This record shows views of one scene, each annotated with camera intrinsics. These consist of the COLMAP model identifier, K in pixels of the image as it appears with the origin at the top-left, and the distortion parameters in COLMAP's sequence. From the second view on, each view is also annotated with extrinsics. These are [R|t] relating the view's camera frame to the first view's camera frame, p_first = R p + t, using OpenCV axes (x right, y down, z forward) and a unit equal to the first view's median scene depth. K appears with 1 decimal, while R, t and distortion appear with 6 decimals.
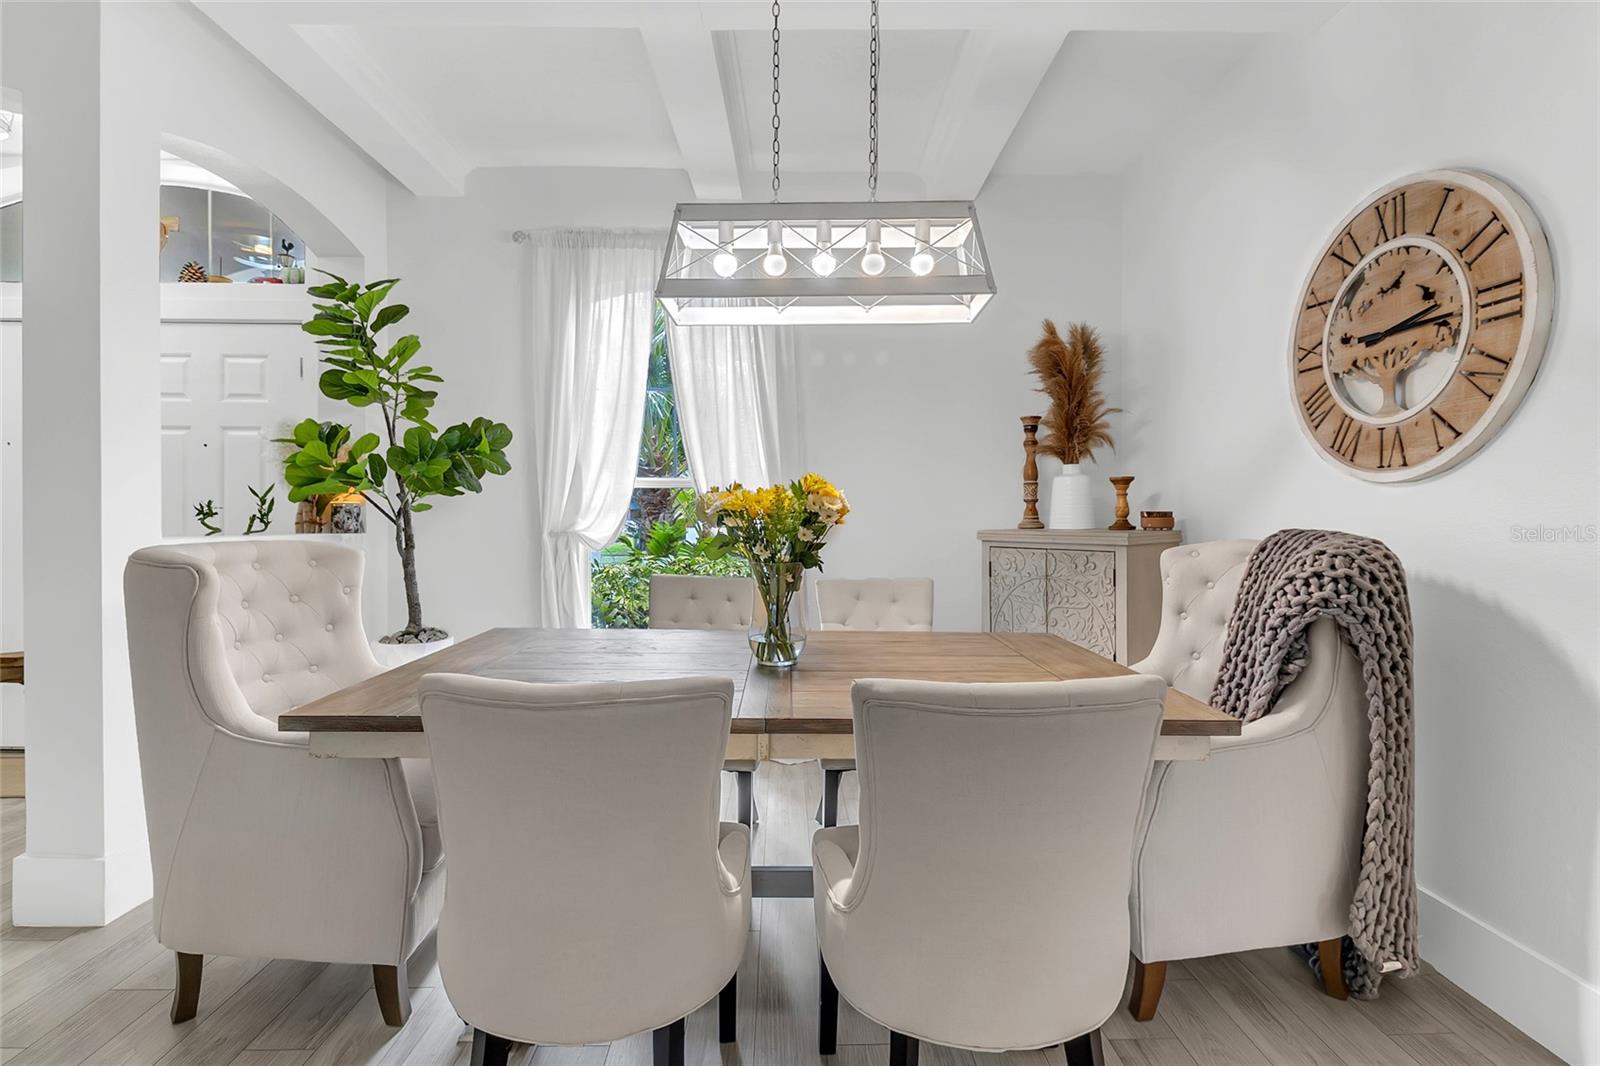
lens RADIAL K [[745.7, 0, 797.4], [0, 745.7, 520.6], [0, 0, 1]] dist [0.003499, -0.001587]
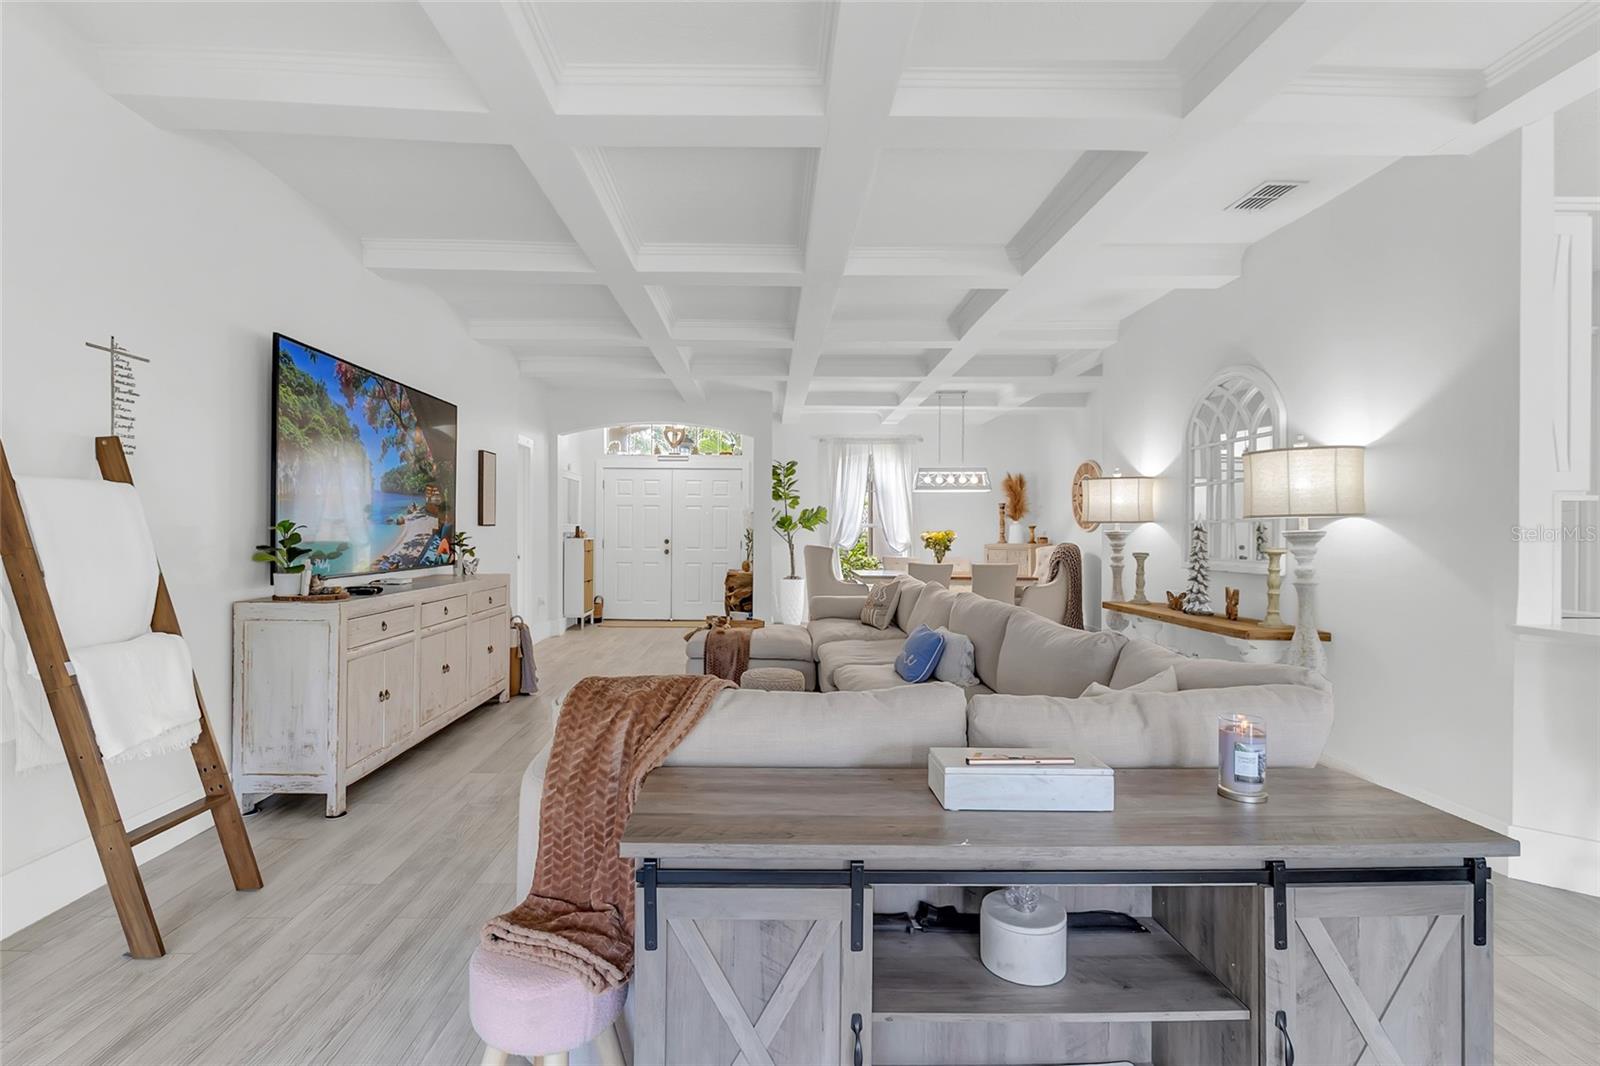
lens RADIAL K [[757.4, 0, 768.9], [0, 757.4, 531.5], [0, 0, 1]] dist [0.002893, 0.000568]
pose [[0.999894, 0.002618, -0.014332, -0.876784], [-0.002751, 0.999953, -0.009252, -0.006363], [0.014307, 0.009291, 0.999854, -3.112753]]
